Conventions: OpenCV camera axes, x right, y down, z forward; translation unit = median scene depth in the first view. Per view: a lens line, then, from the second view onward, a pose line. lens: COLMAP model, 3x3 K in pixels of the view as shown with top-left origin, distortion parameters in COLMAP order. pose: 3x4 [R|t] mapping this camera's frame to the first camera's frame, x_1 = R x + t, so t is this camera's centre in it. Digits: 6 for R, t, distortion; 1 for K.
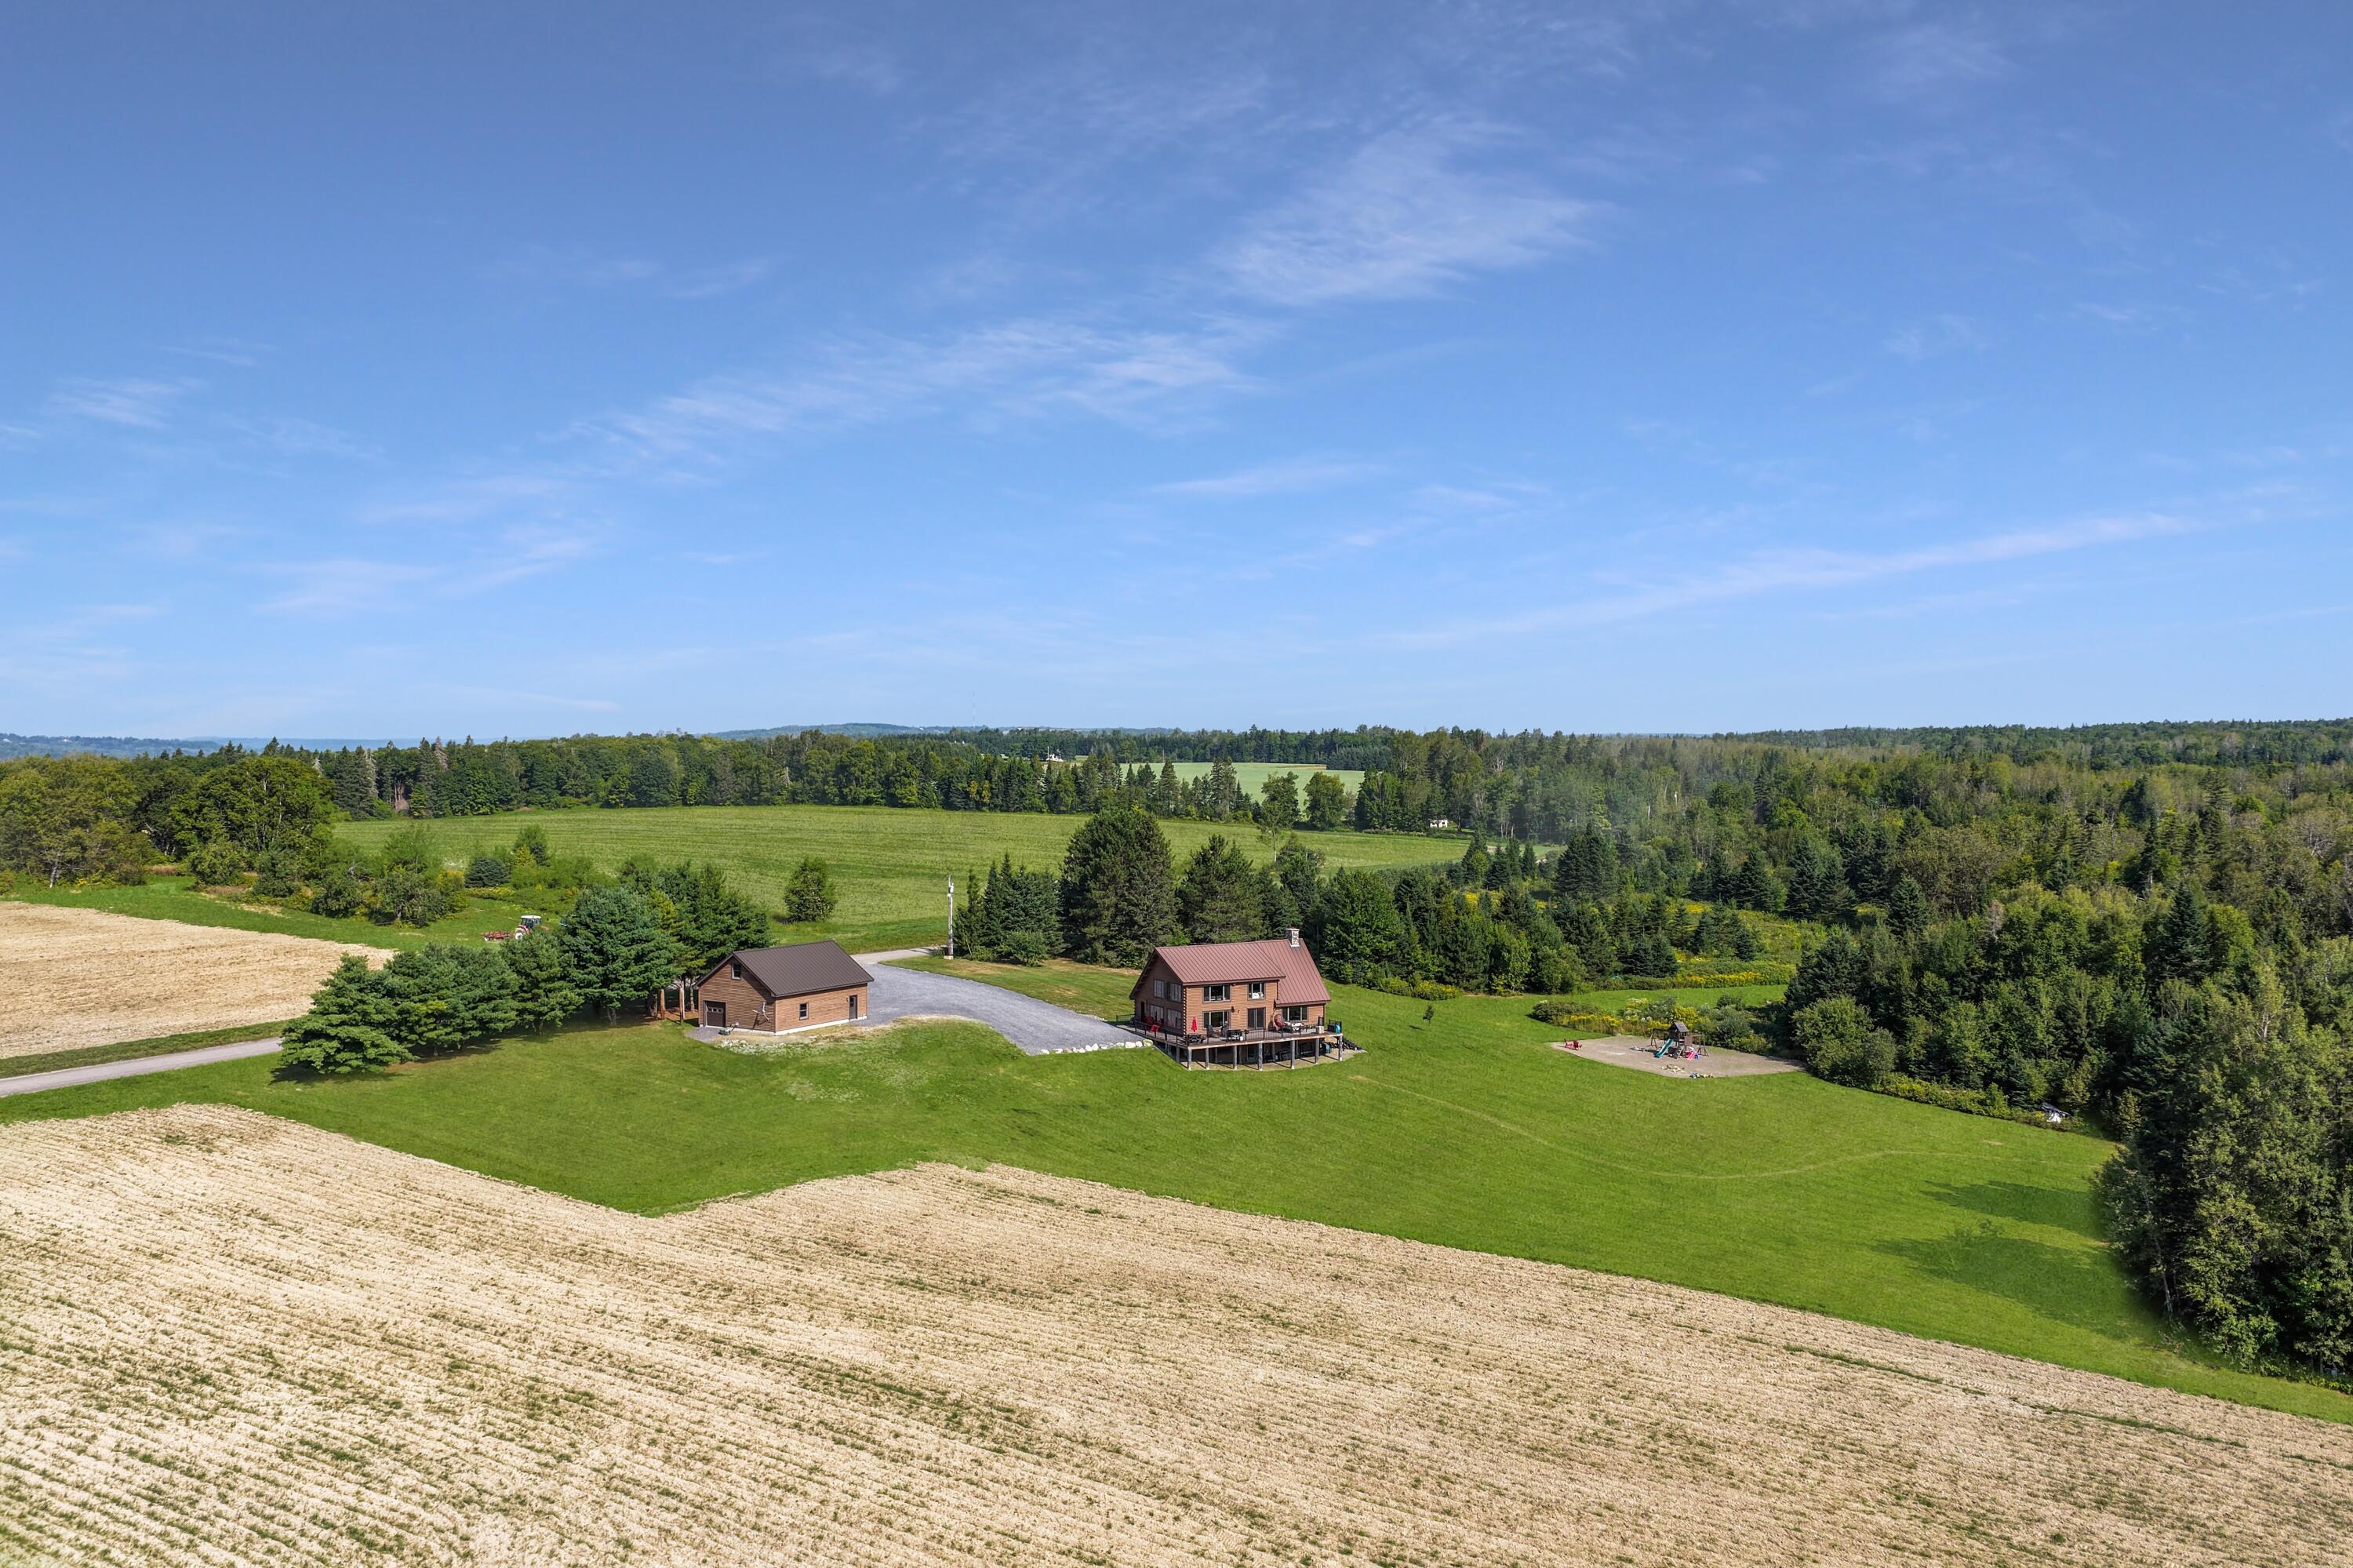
lens RADIAL K [[1978.0, 0, 1173.6], [0, 1978.0, 779.3], [0, 0, 1]] dist [-0.003610, 0.024003]
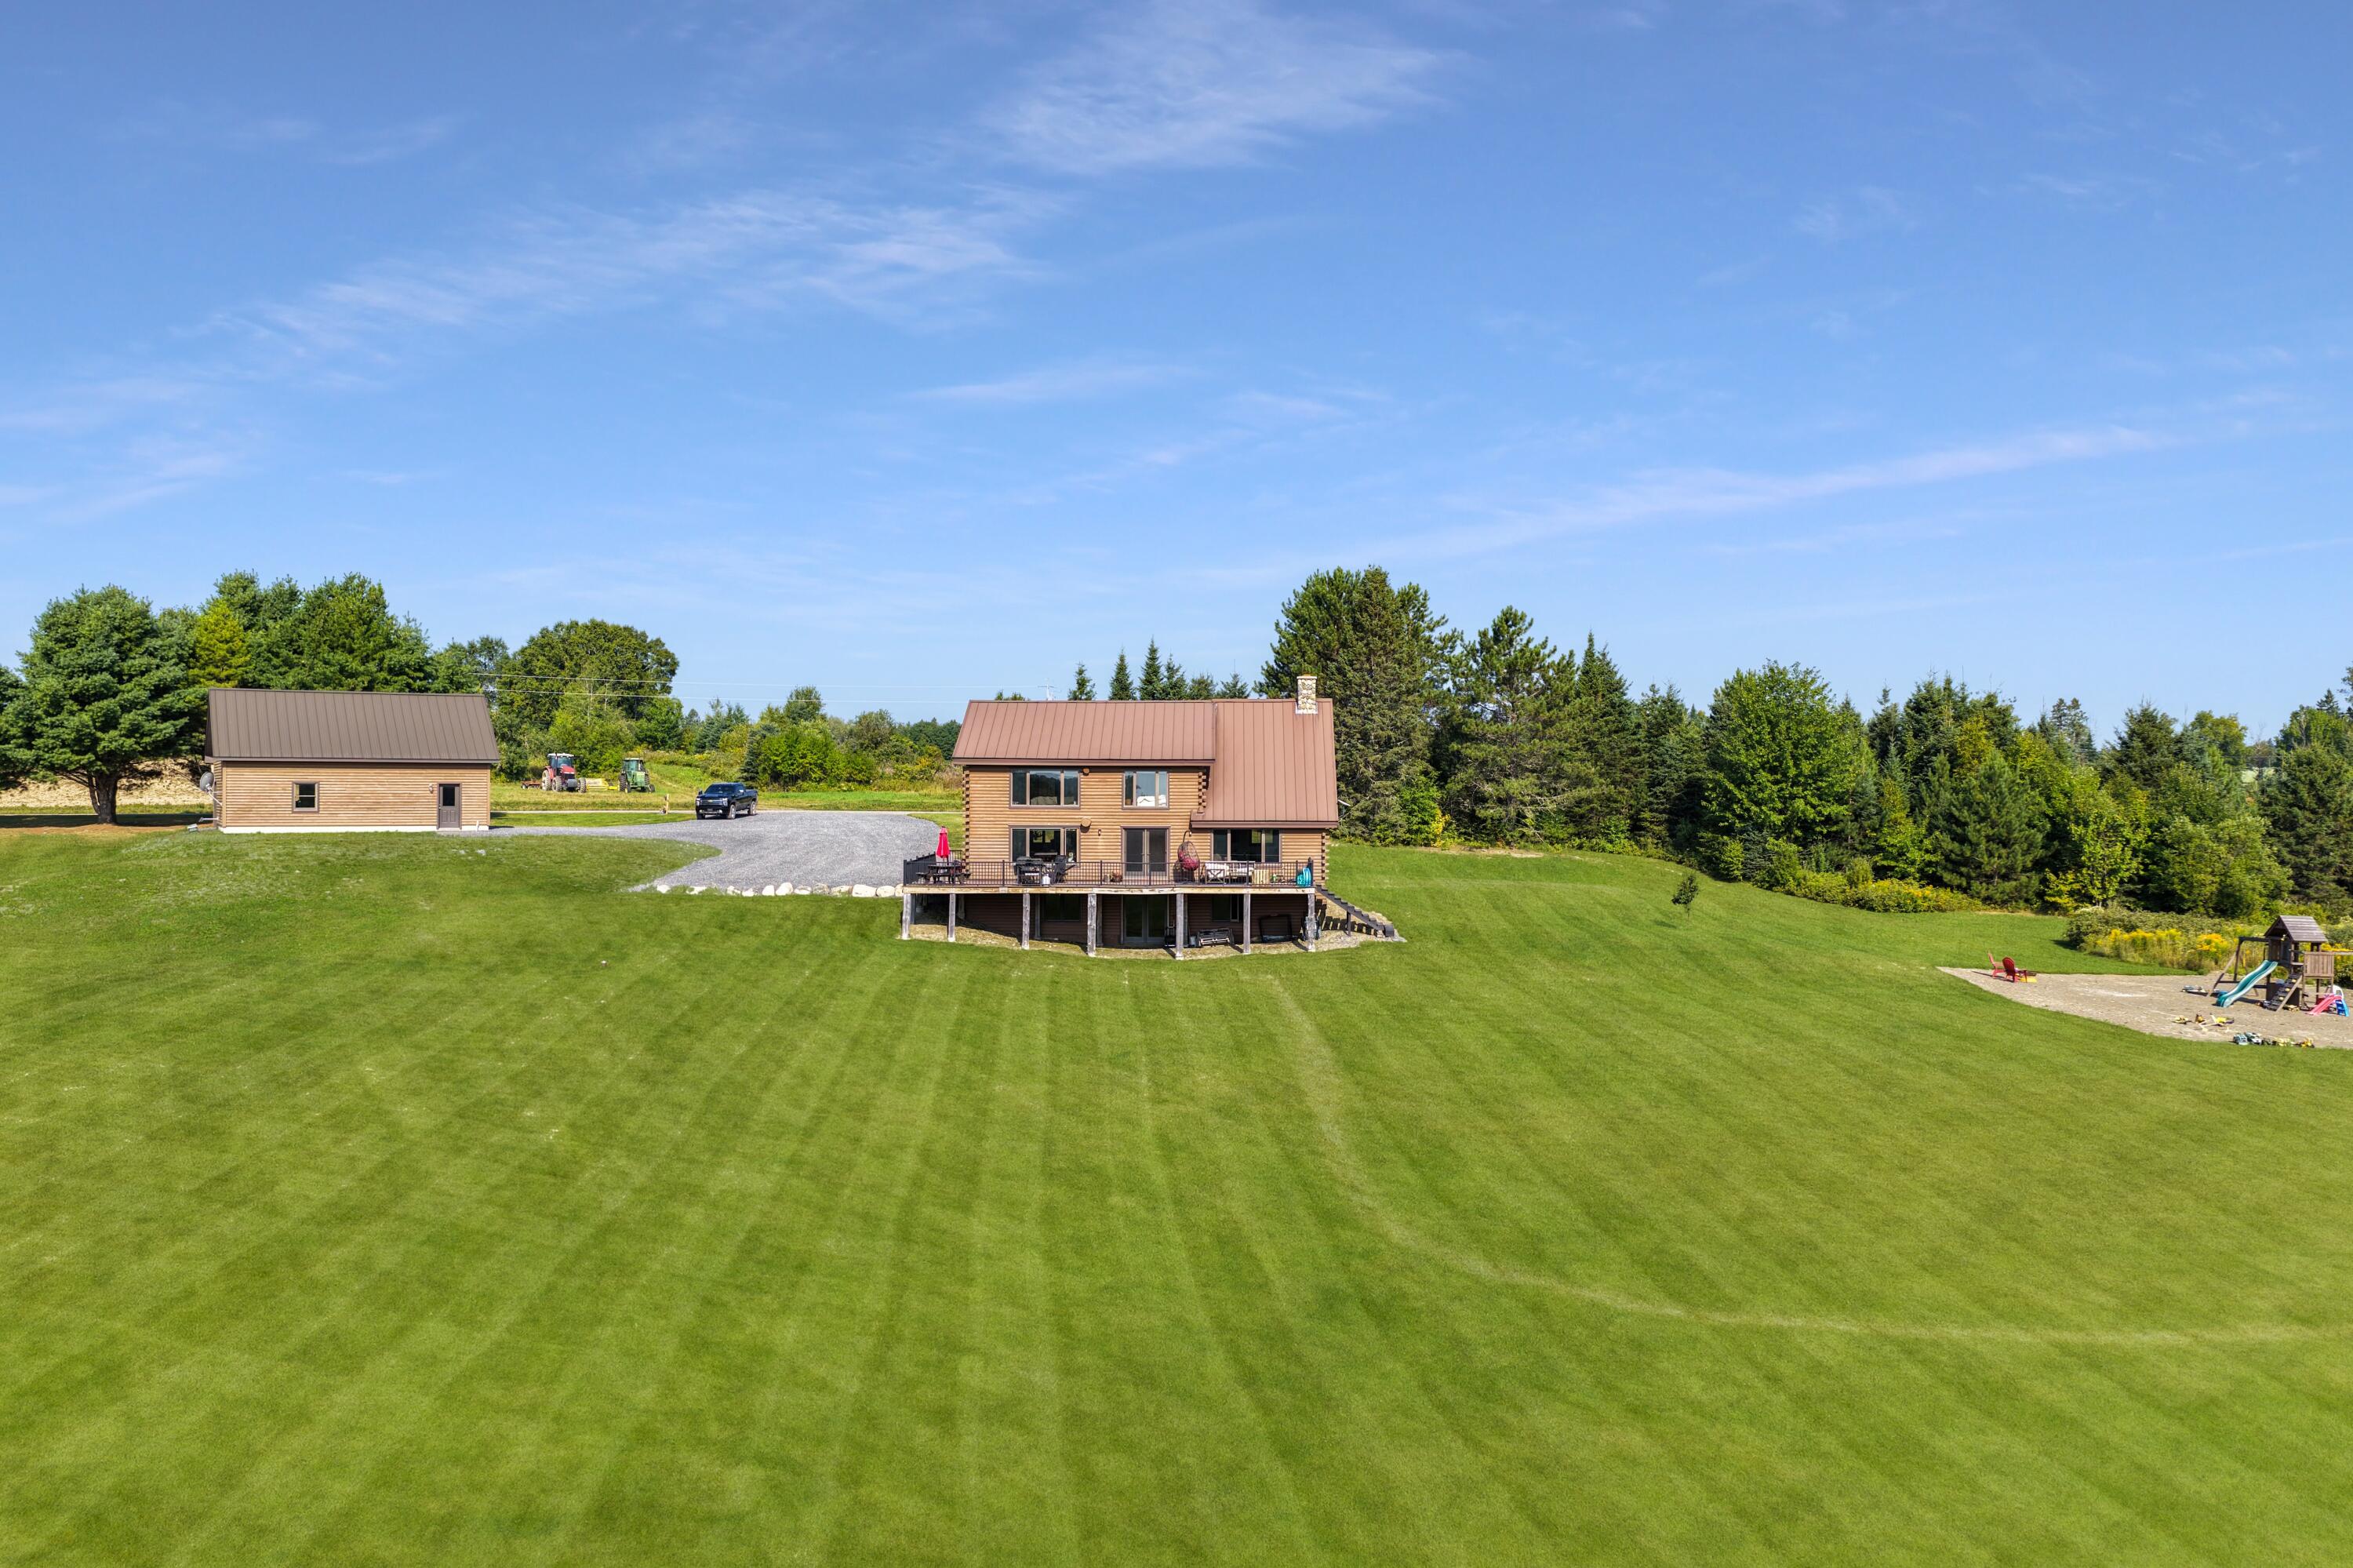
lens RADIAL K [[1978.0, 0, 1174.1], [0, 1978.0, 791.3], [0, 0, 1]] dist [-0.003610, 0.024003]
pose [[0.872814, 0.002381, -0.488048, 0.220807], [-0.012534, 0.999768, -0.017538, 0.094637], [0.487892, 0.021425, 0.872641, 0.498954]]
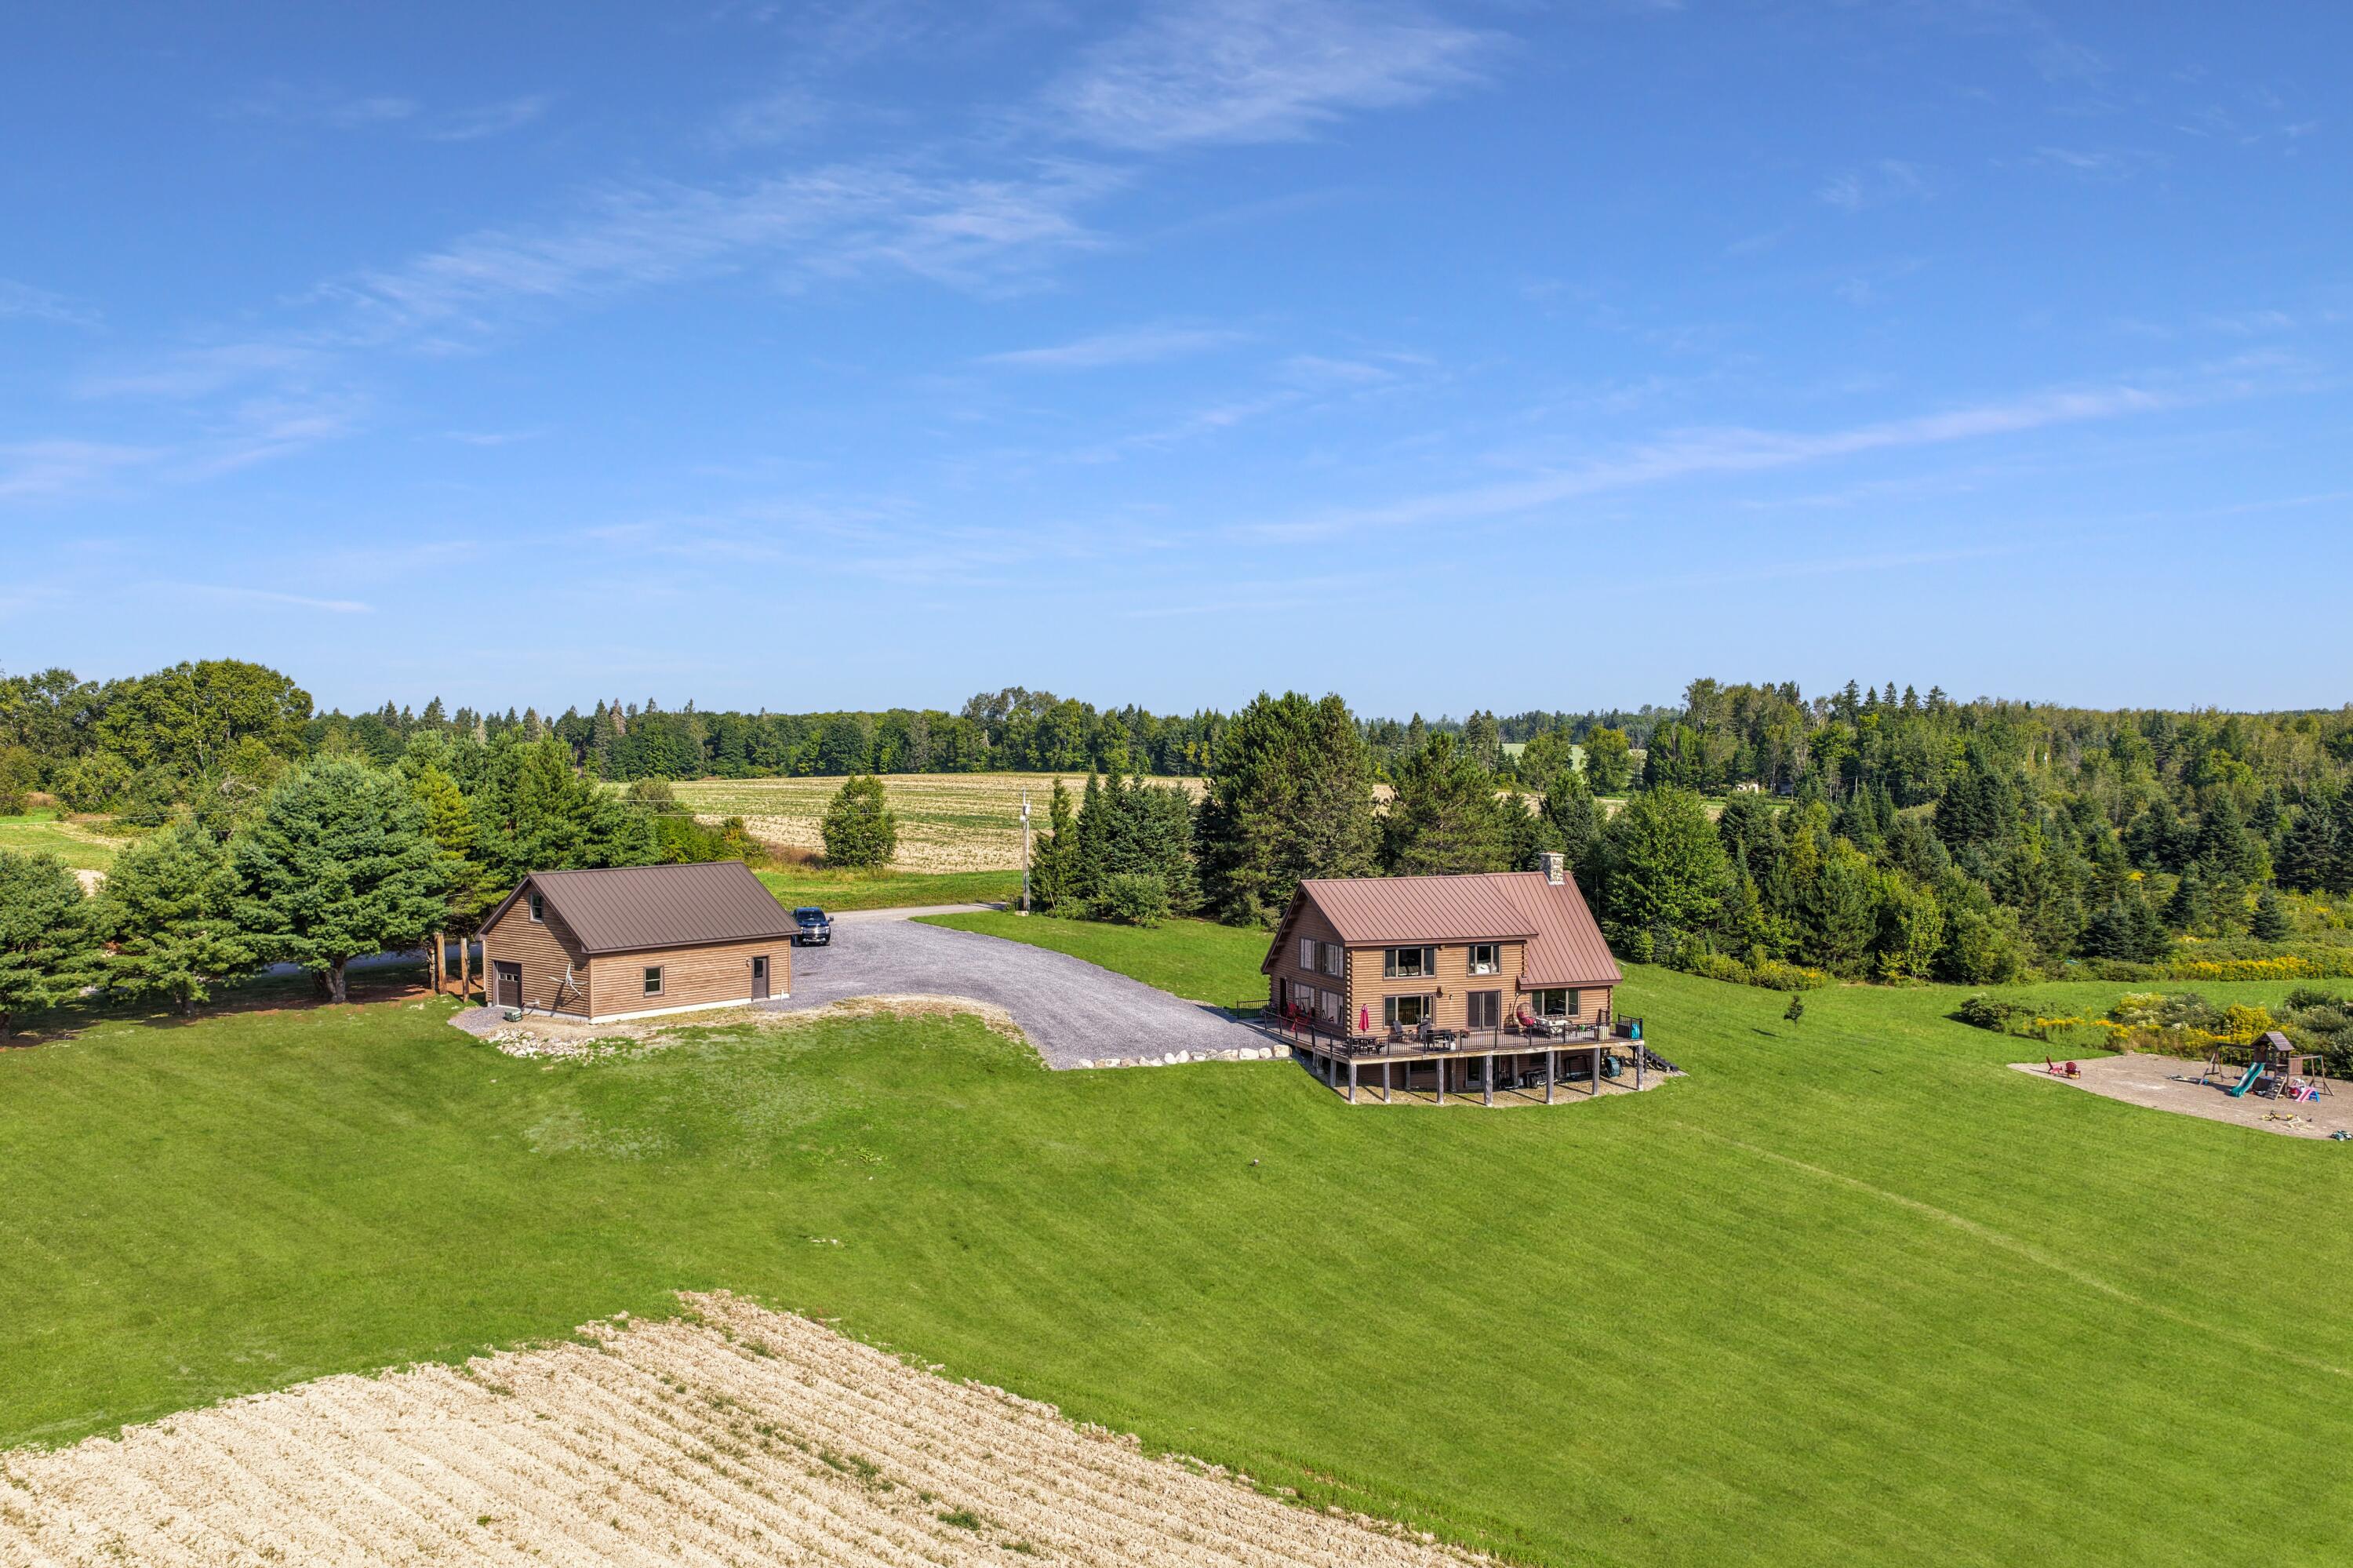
lens RADIAL K [[1978.0, 0, 1180.4], [0, 1978.0, 776.0], [0, 0, 1]] dist [-0.003610, 0.024003]
pose [[0.990951, 0.001183, -0.134216, 0.026340], [-0.001640, 0.999993, -0.003297, 0.047444], [0.134211, 0.003487, 0.990947, 0.364281]]
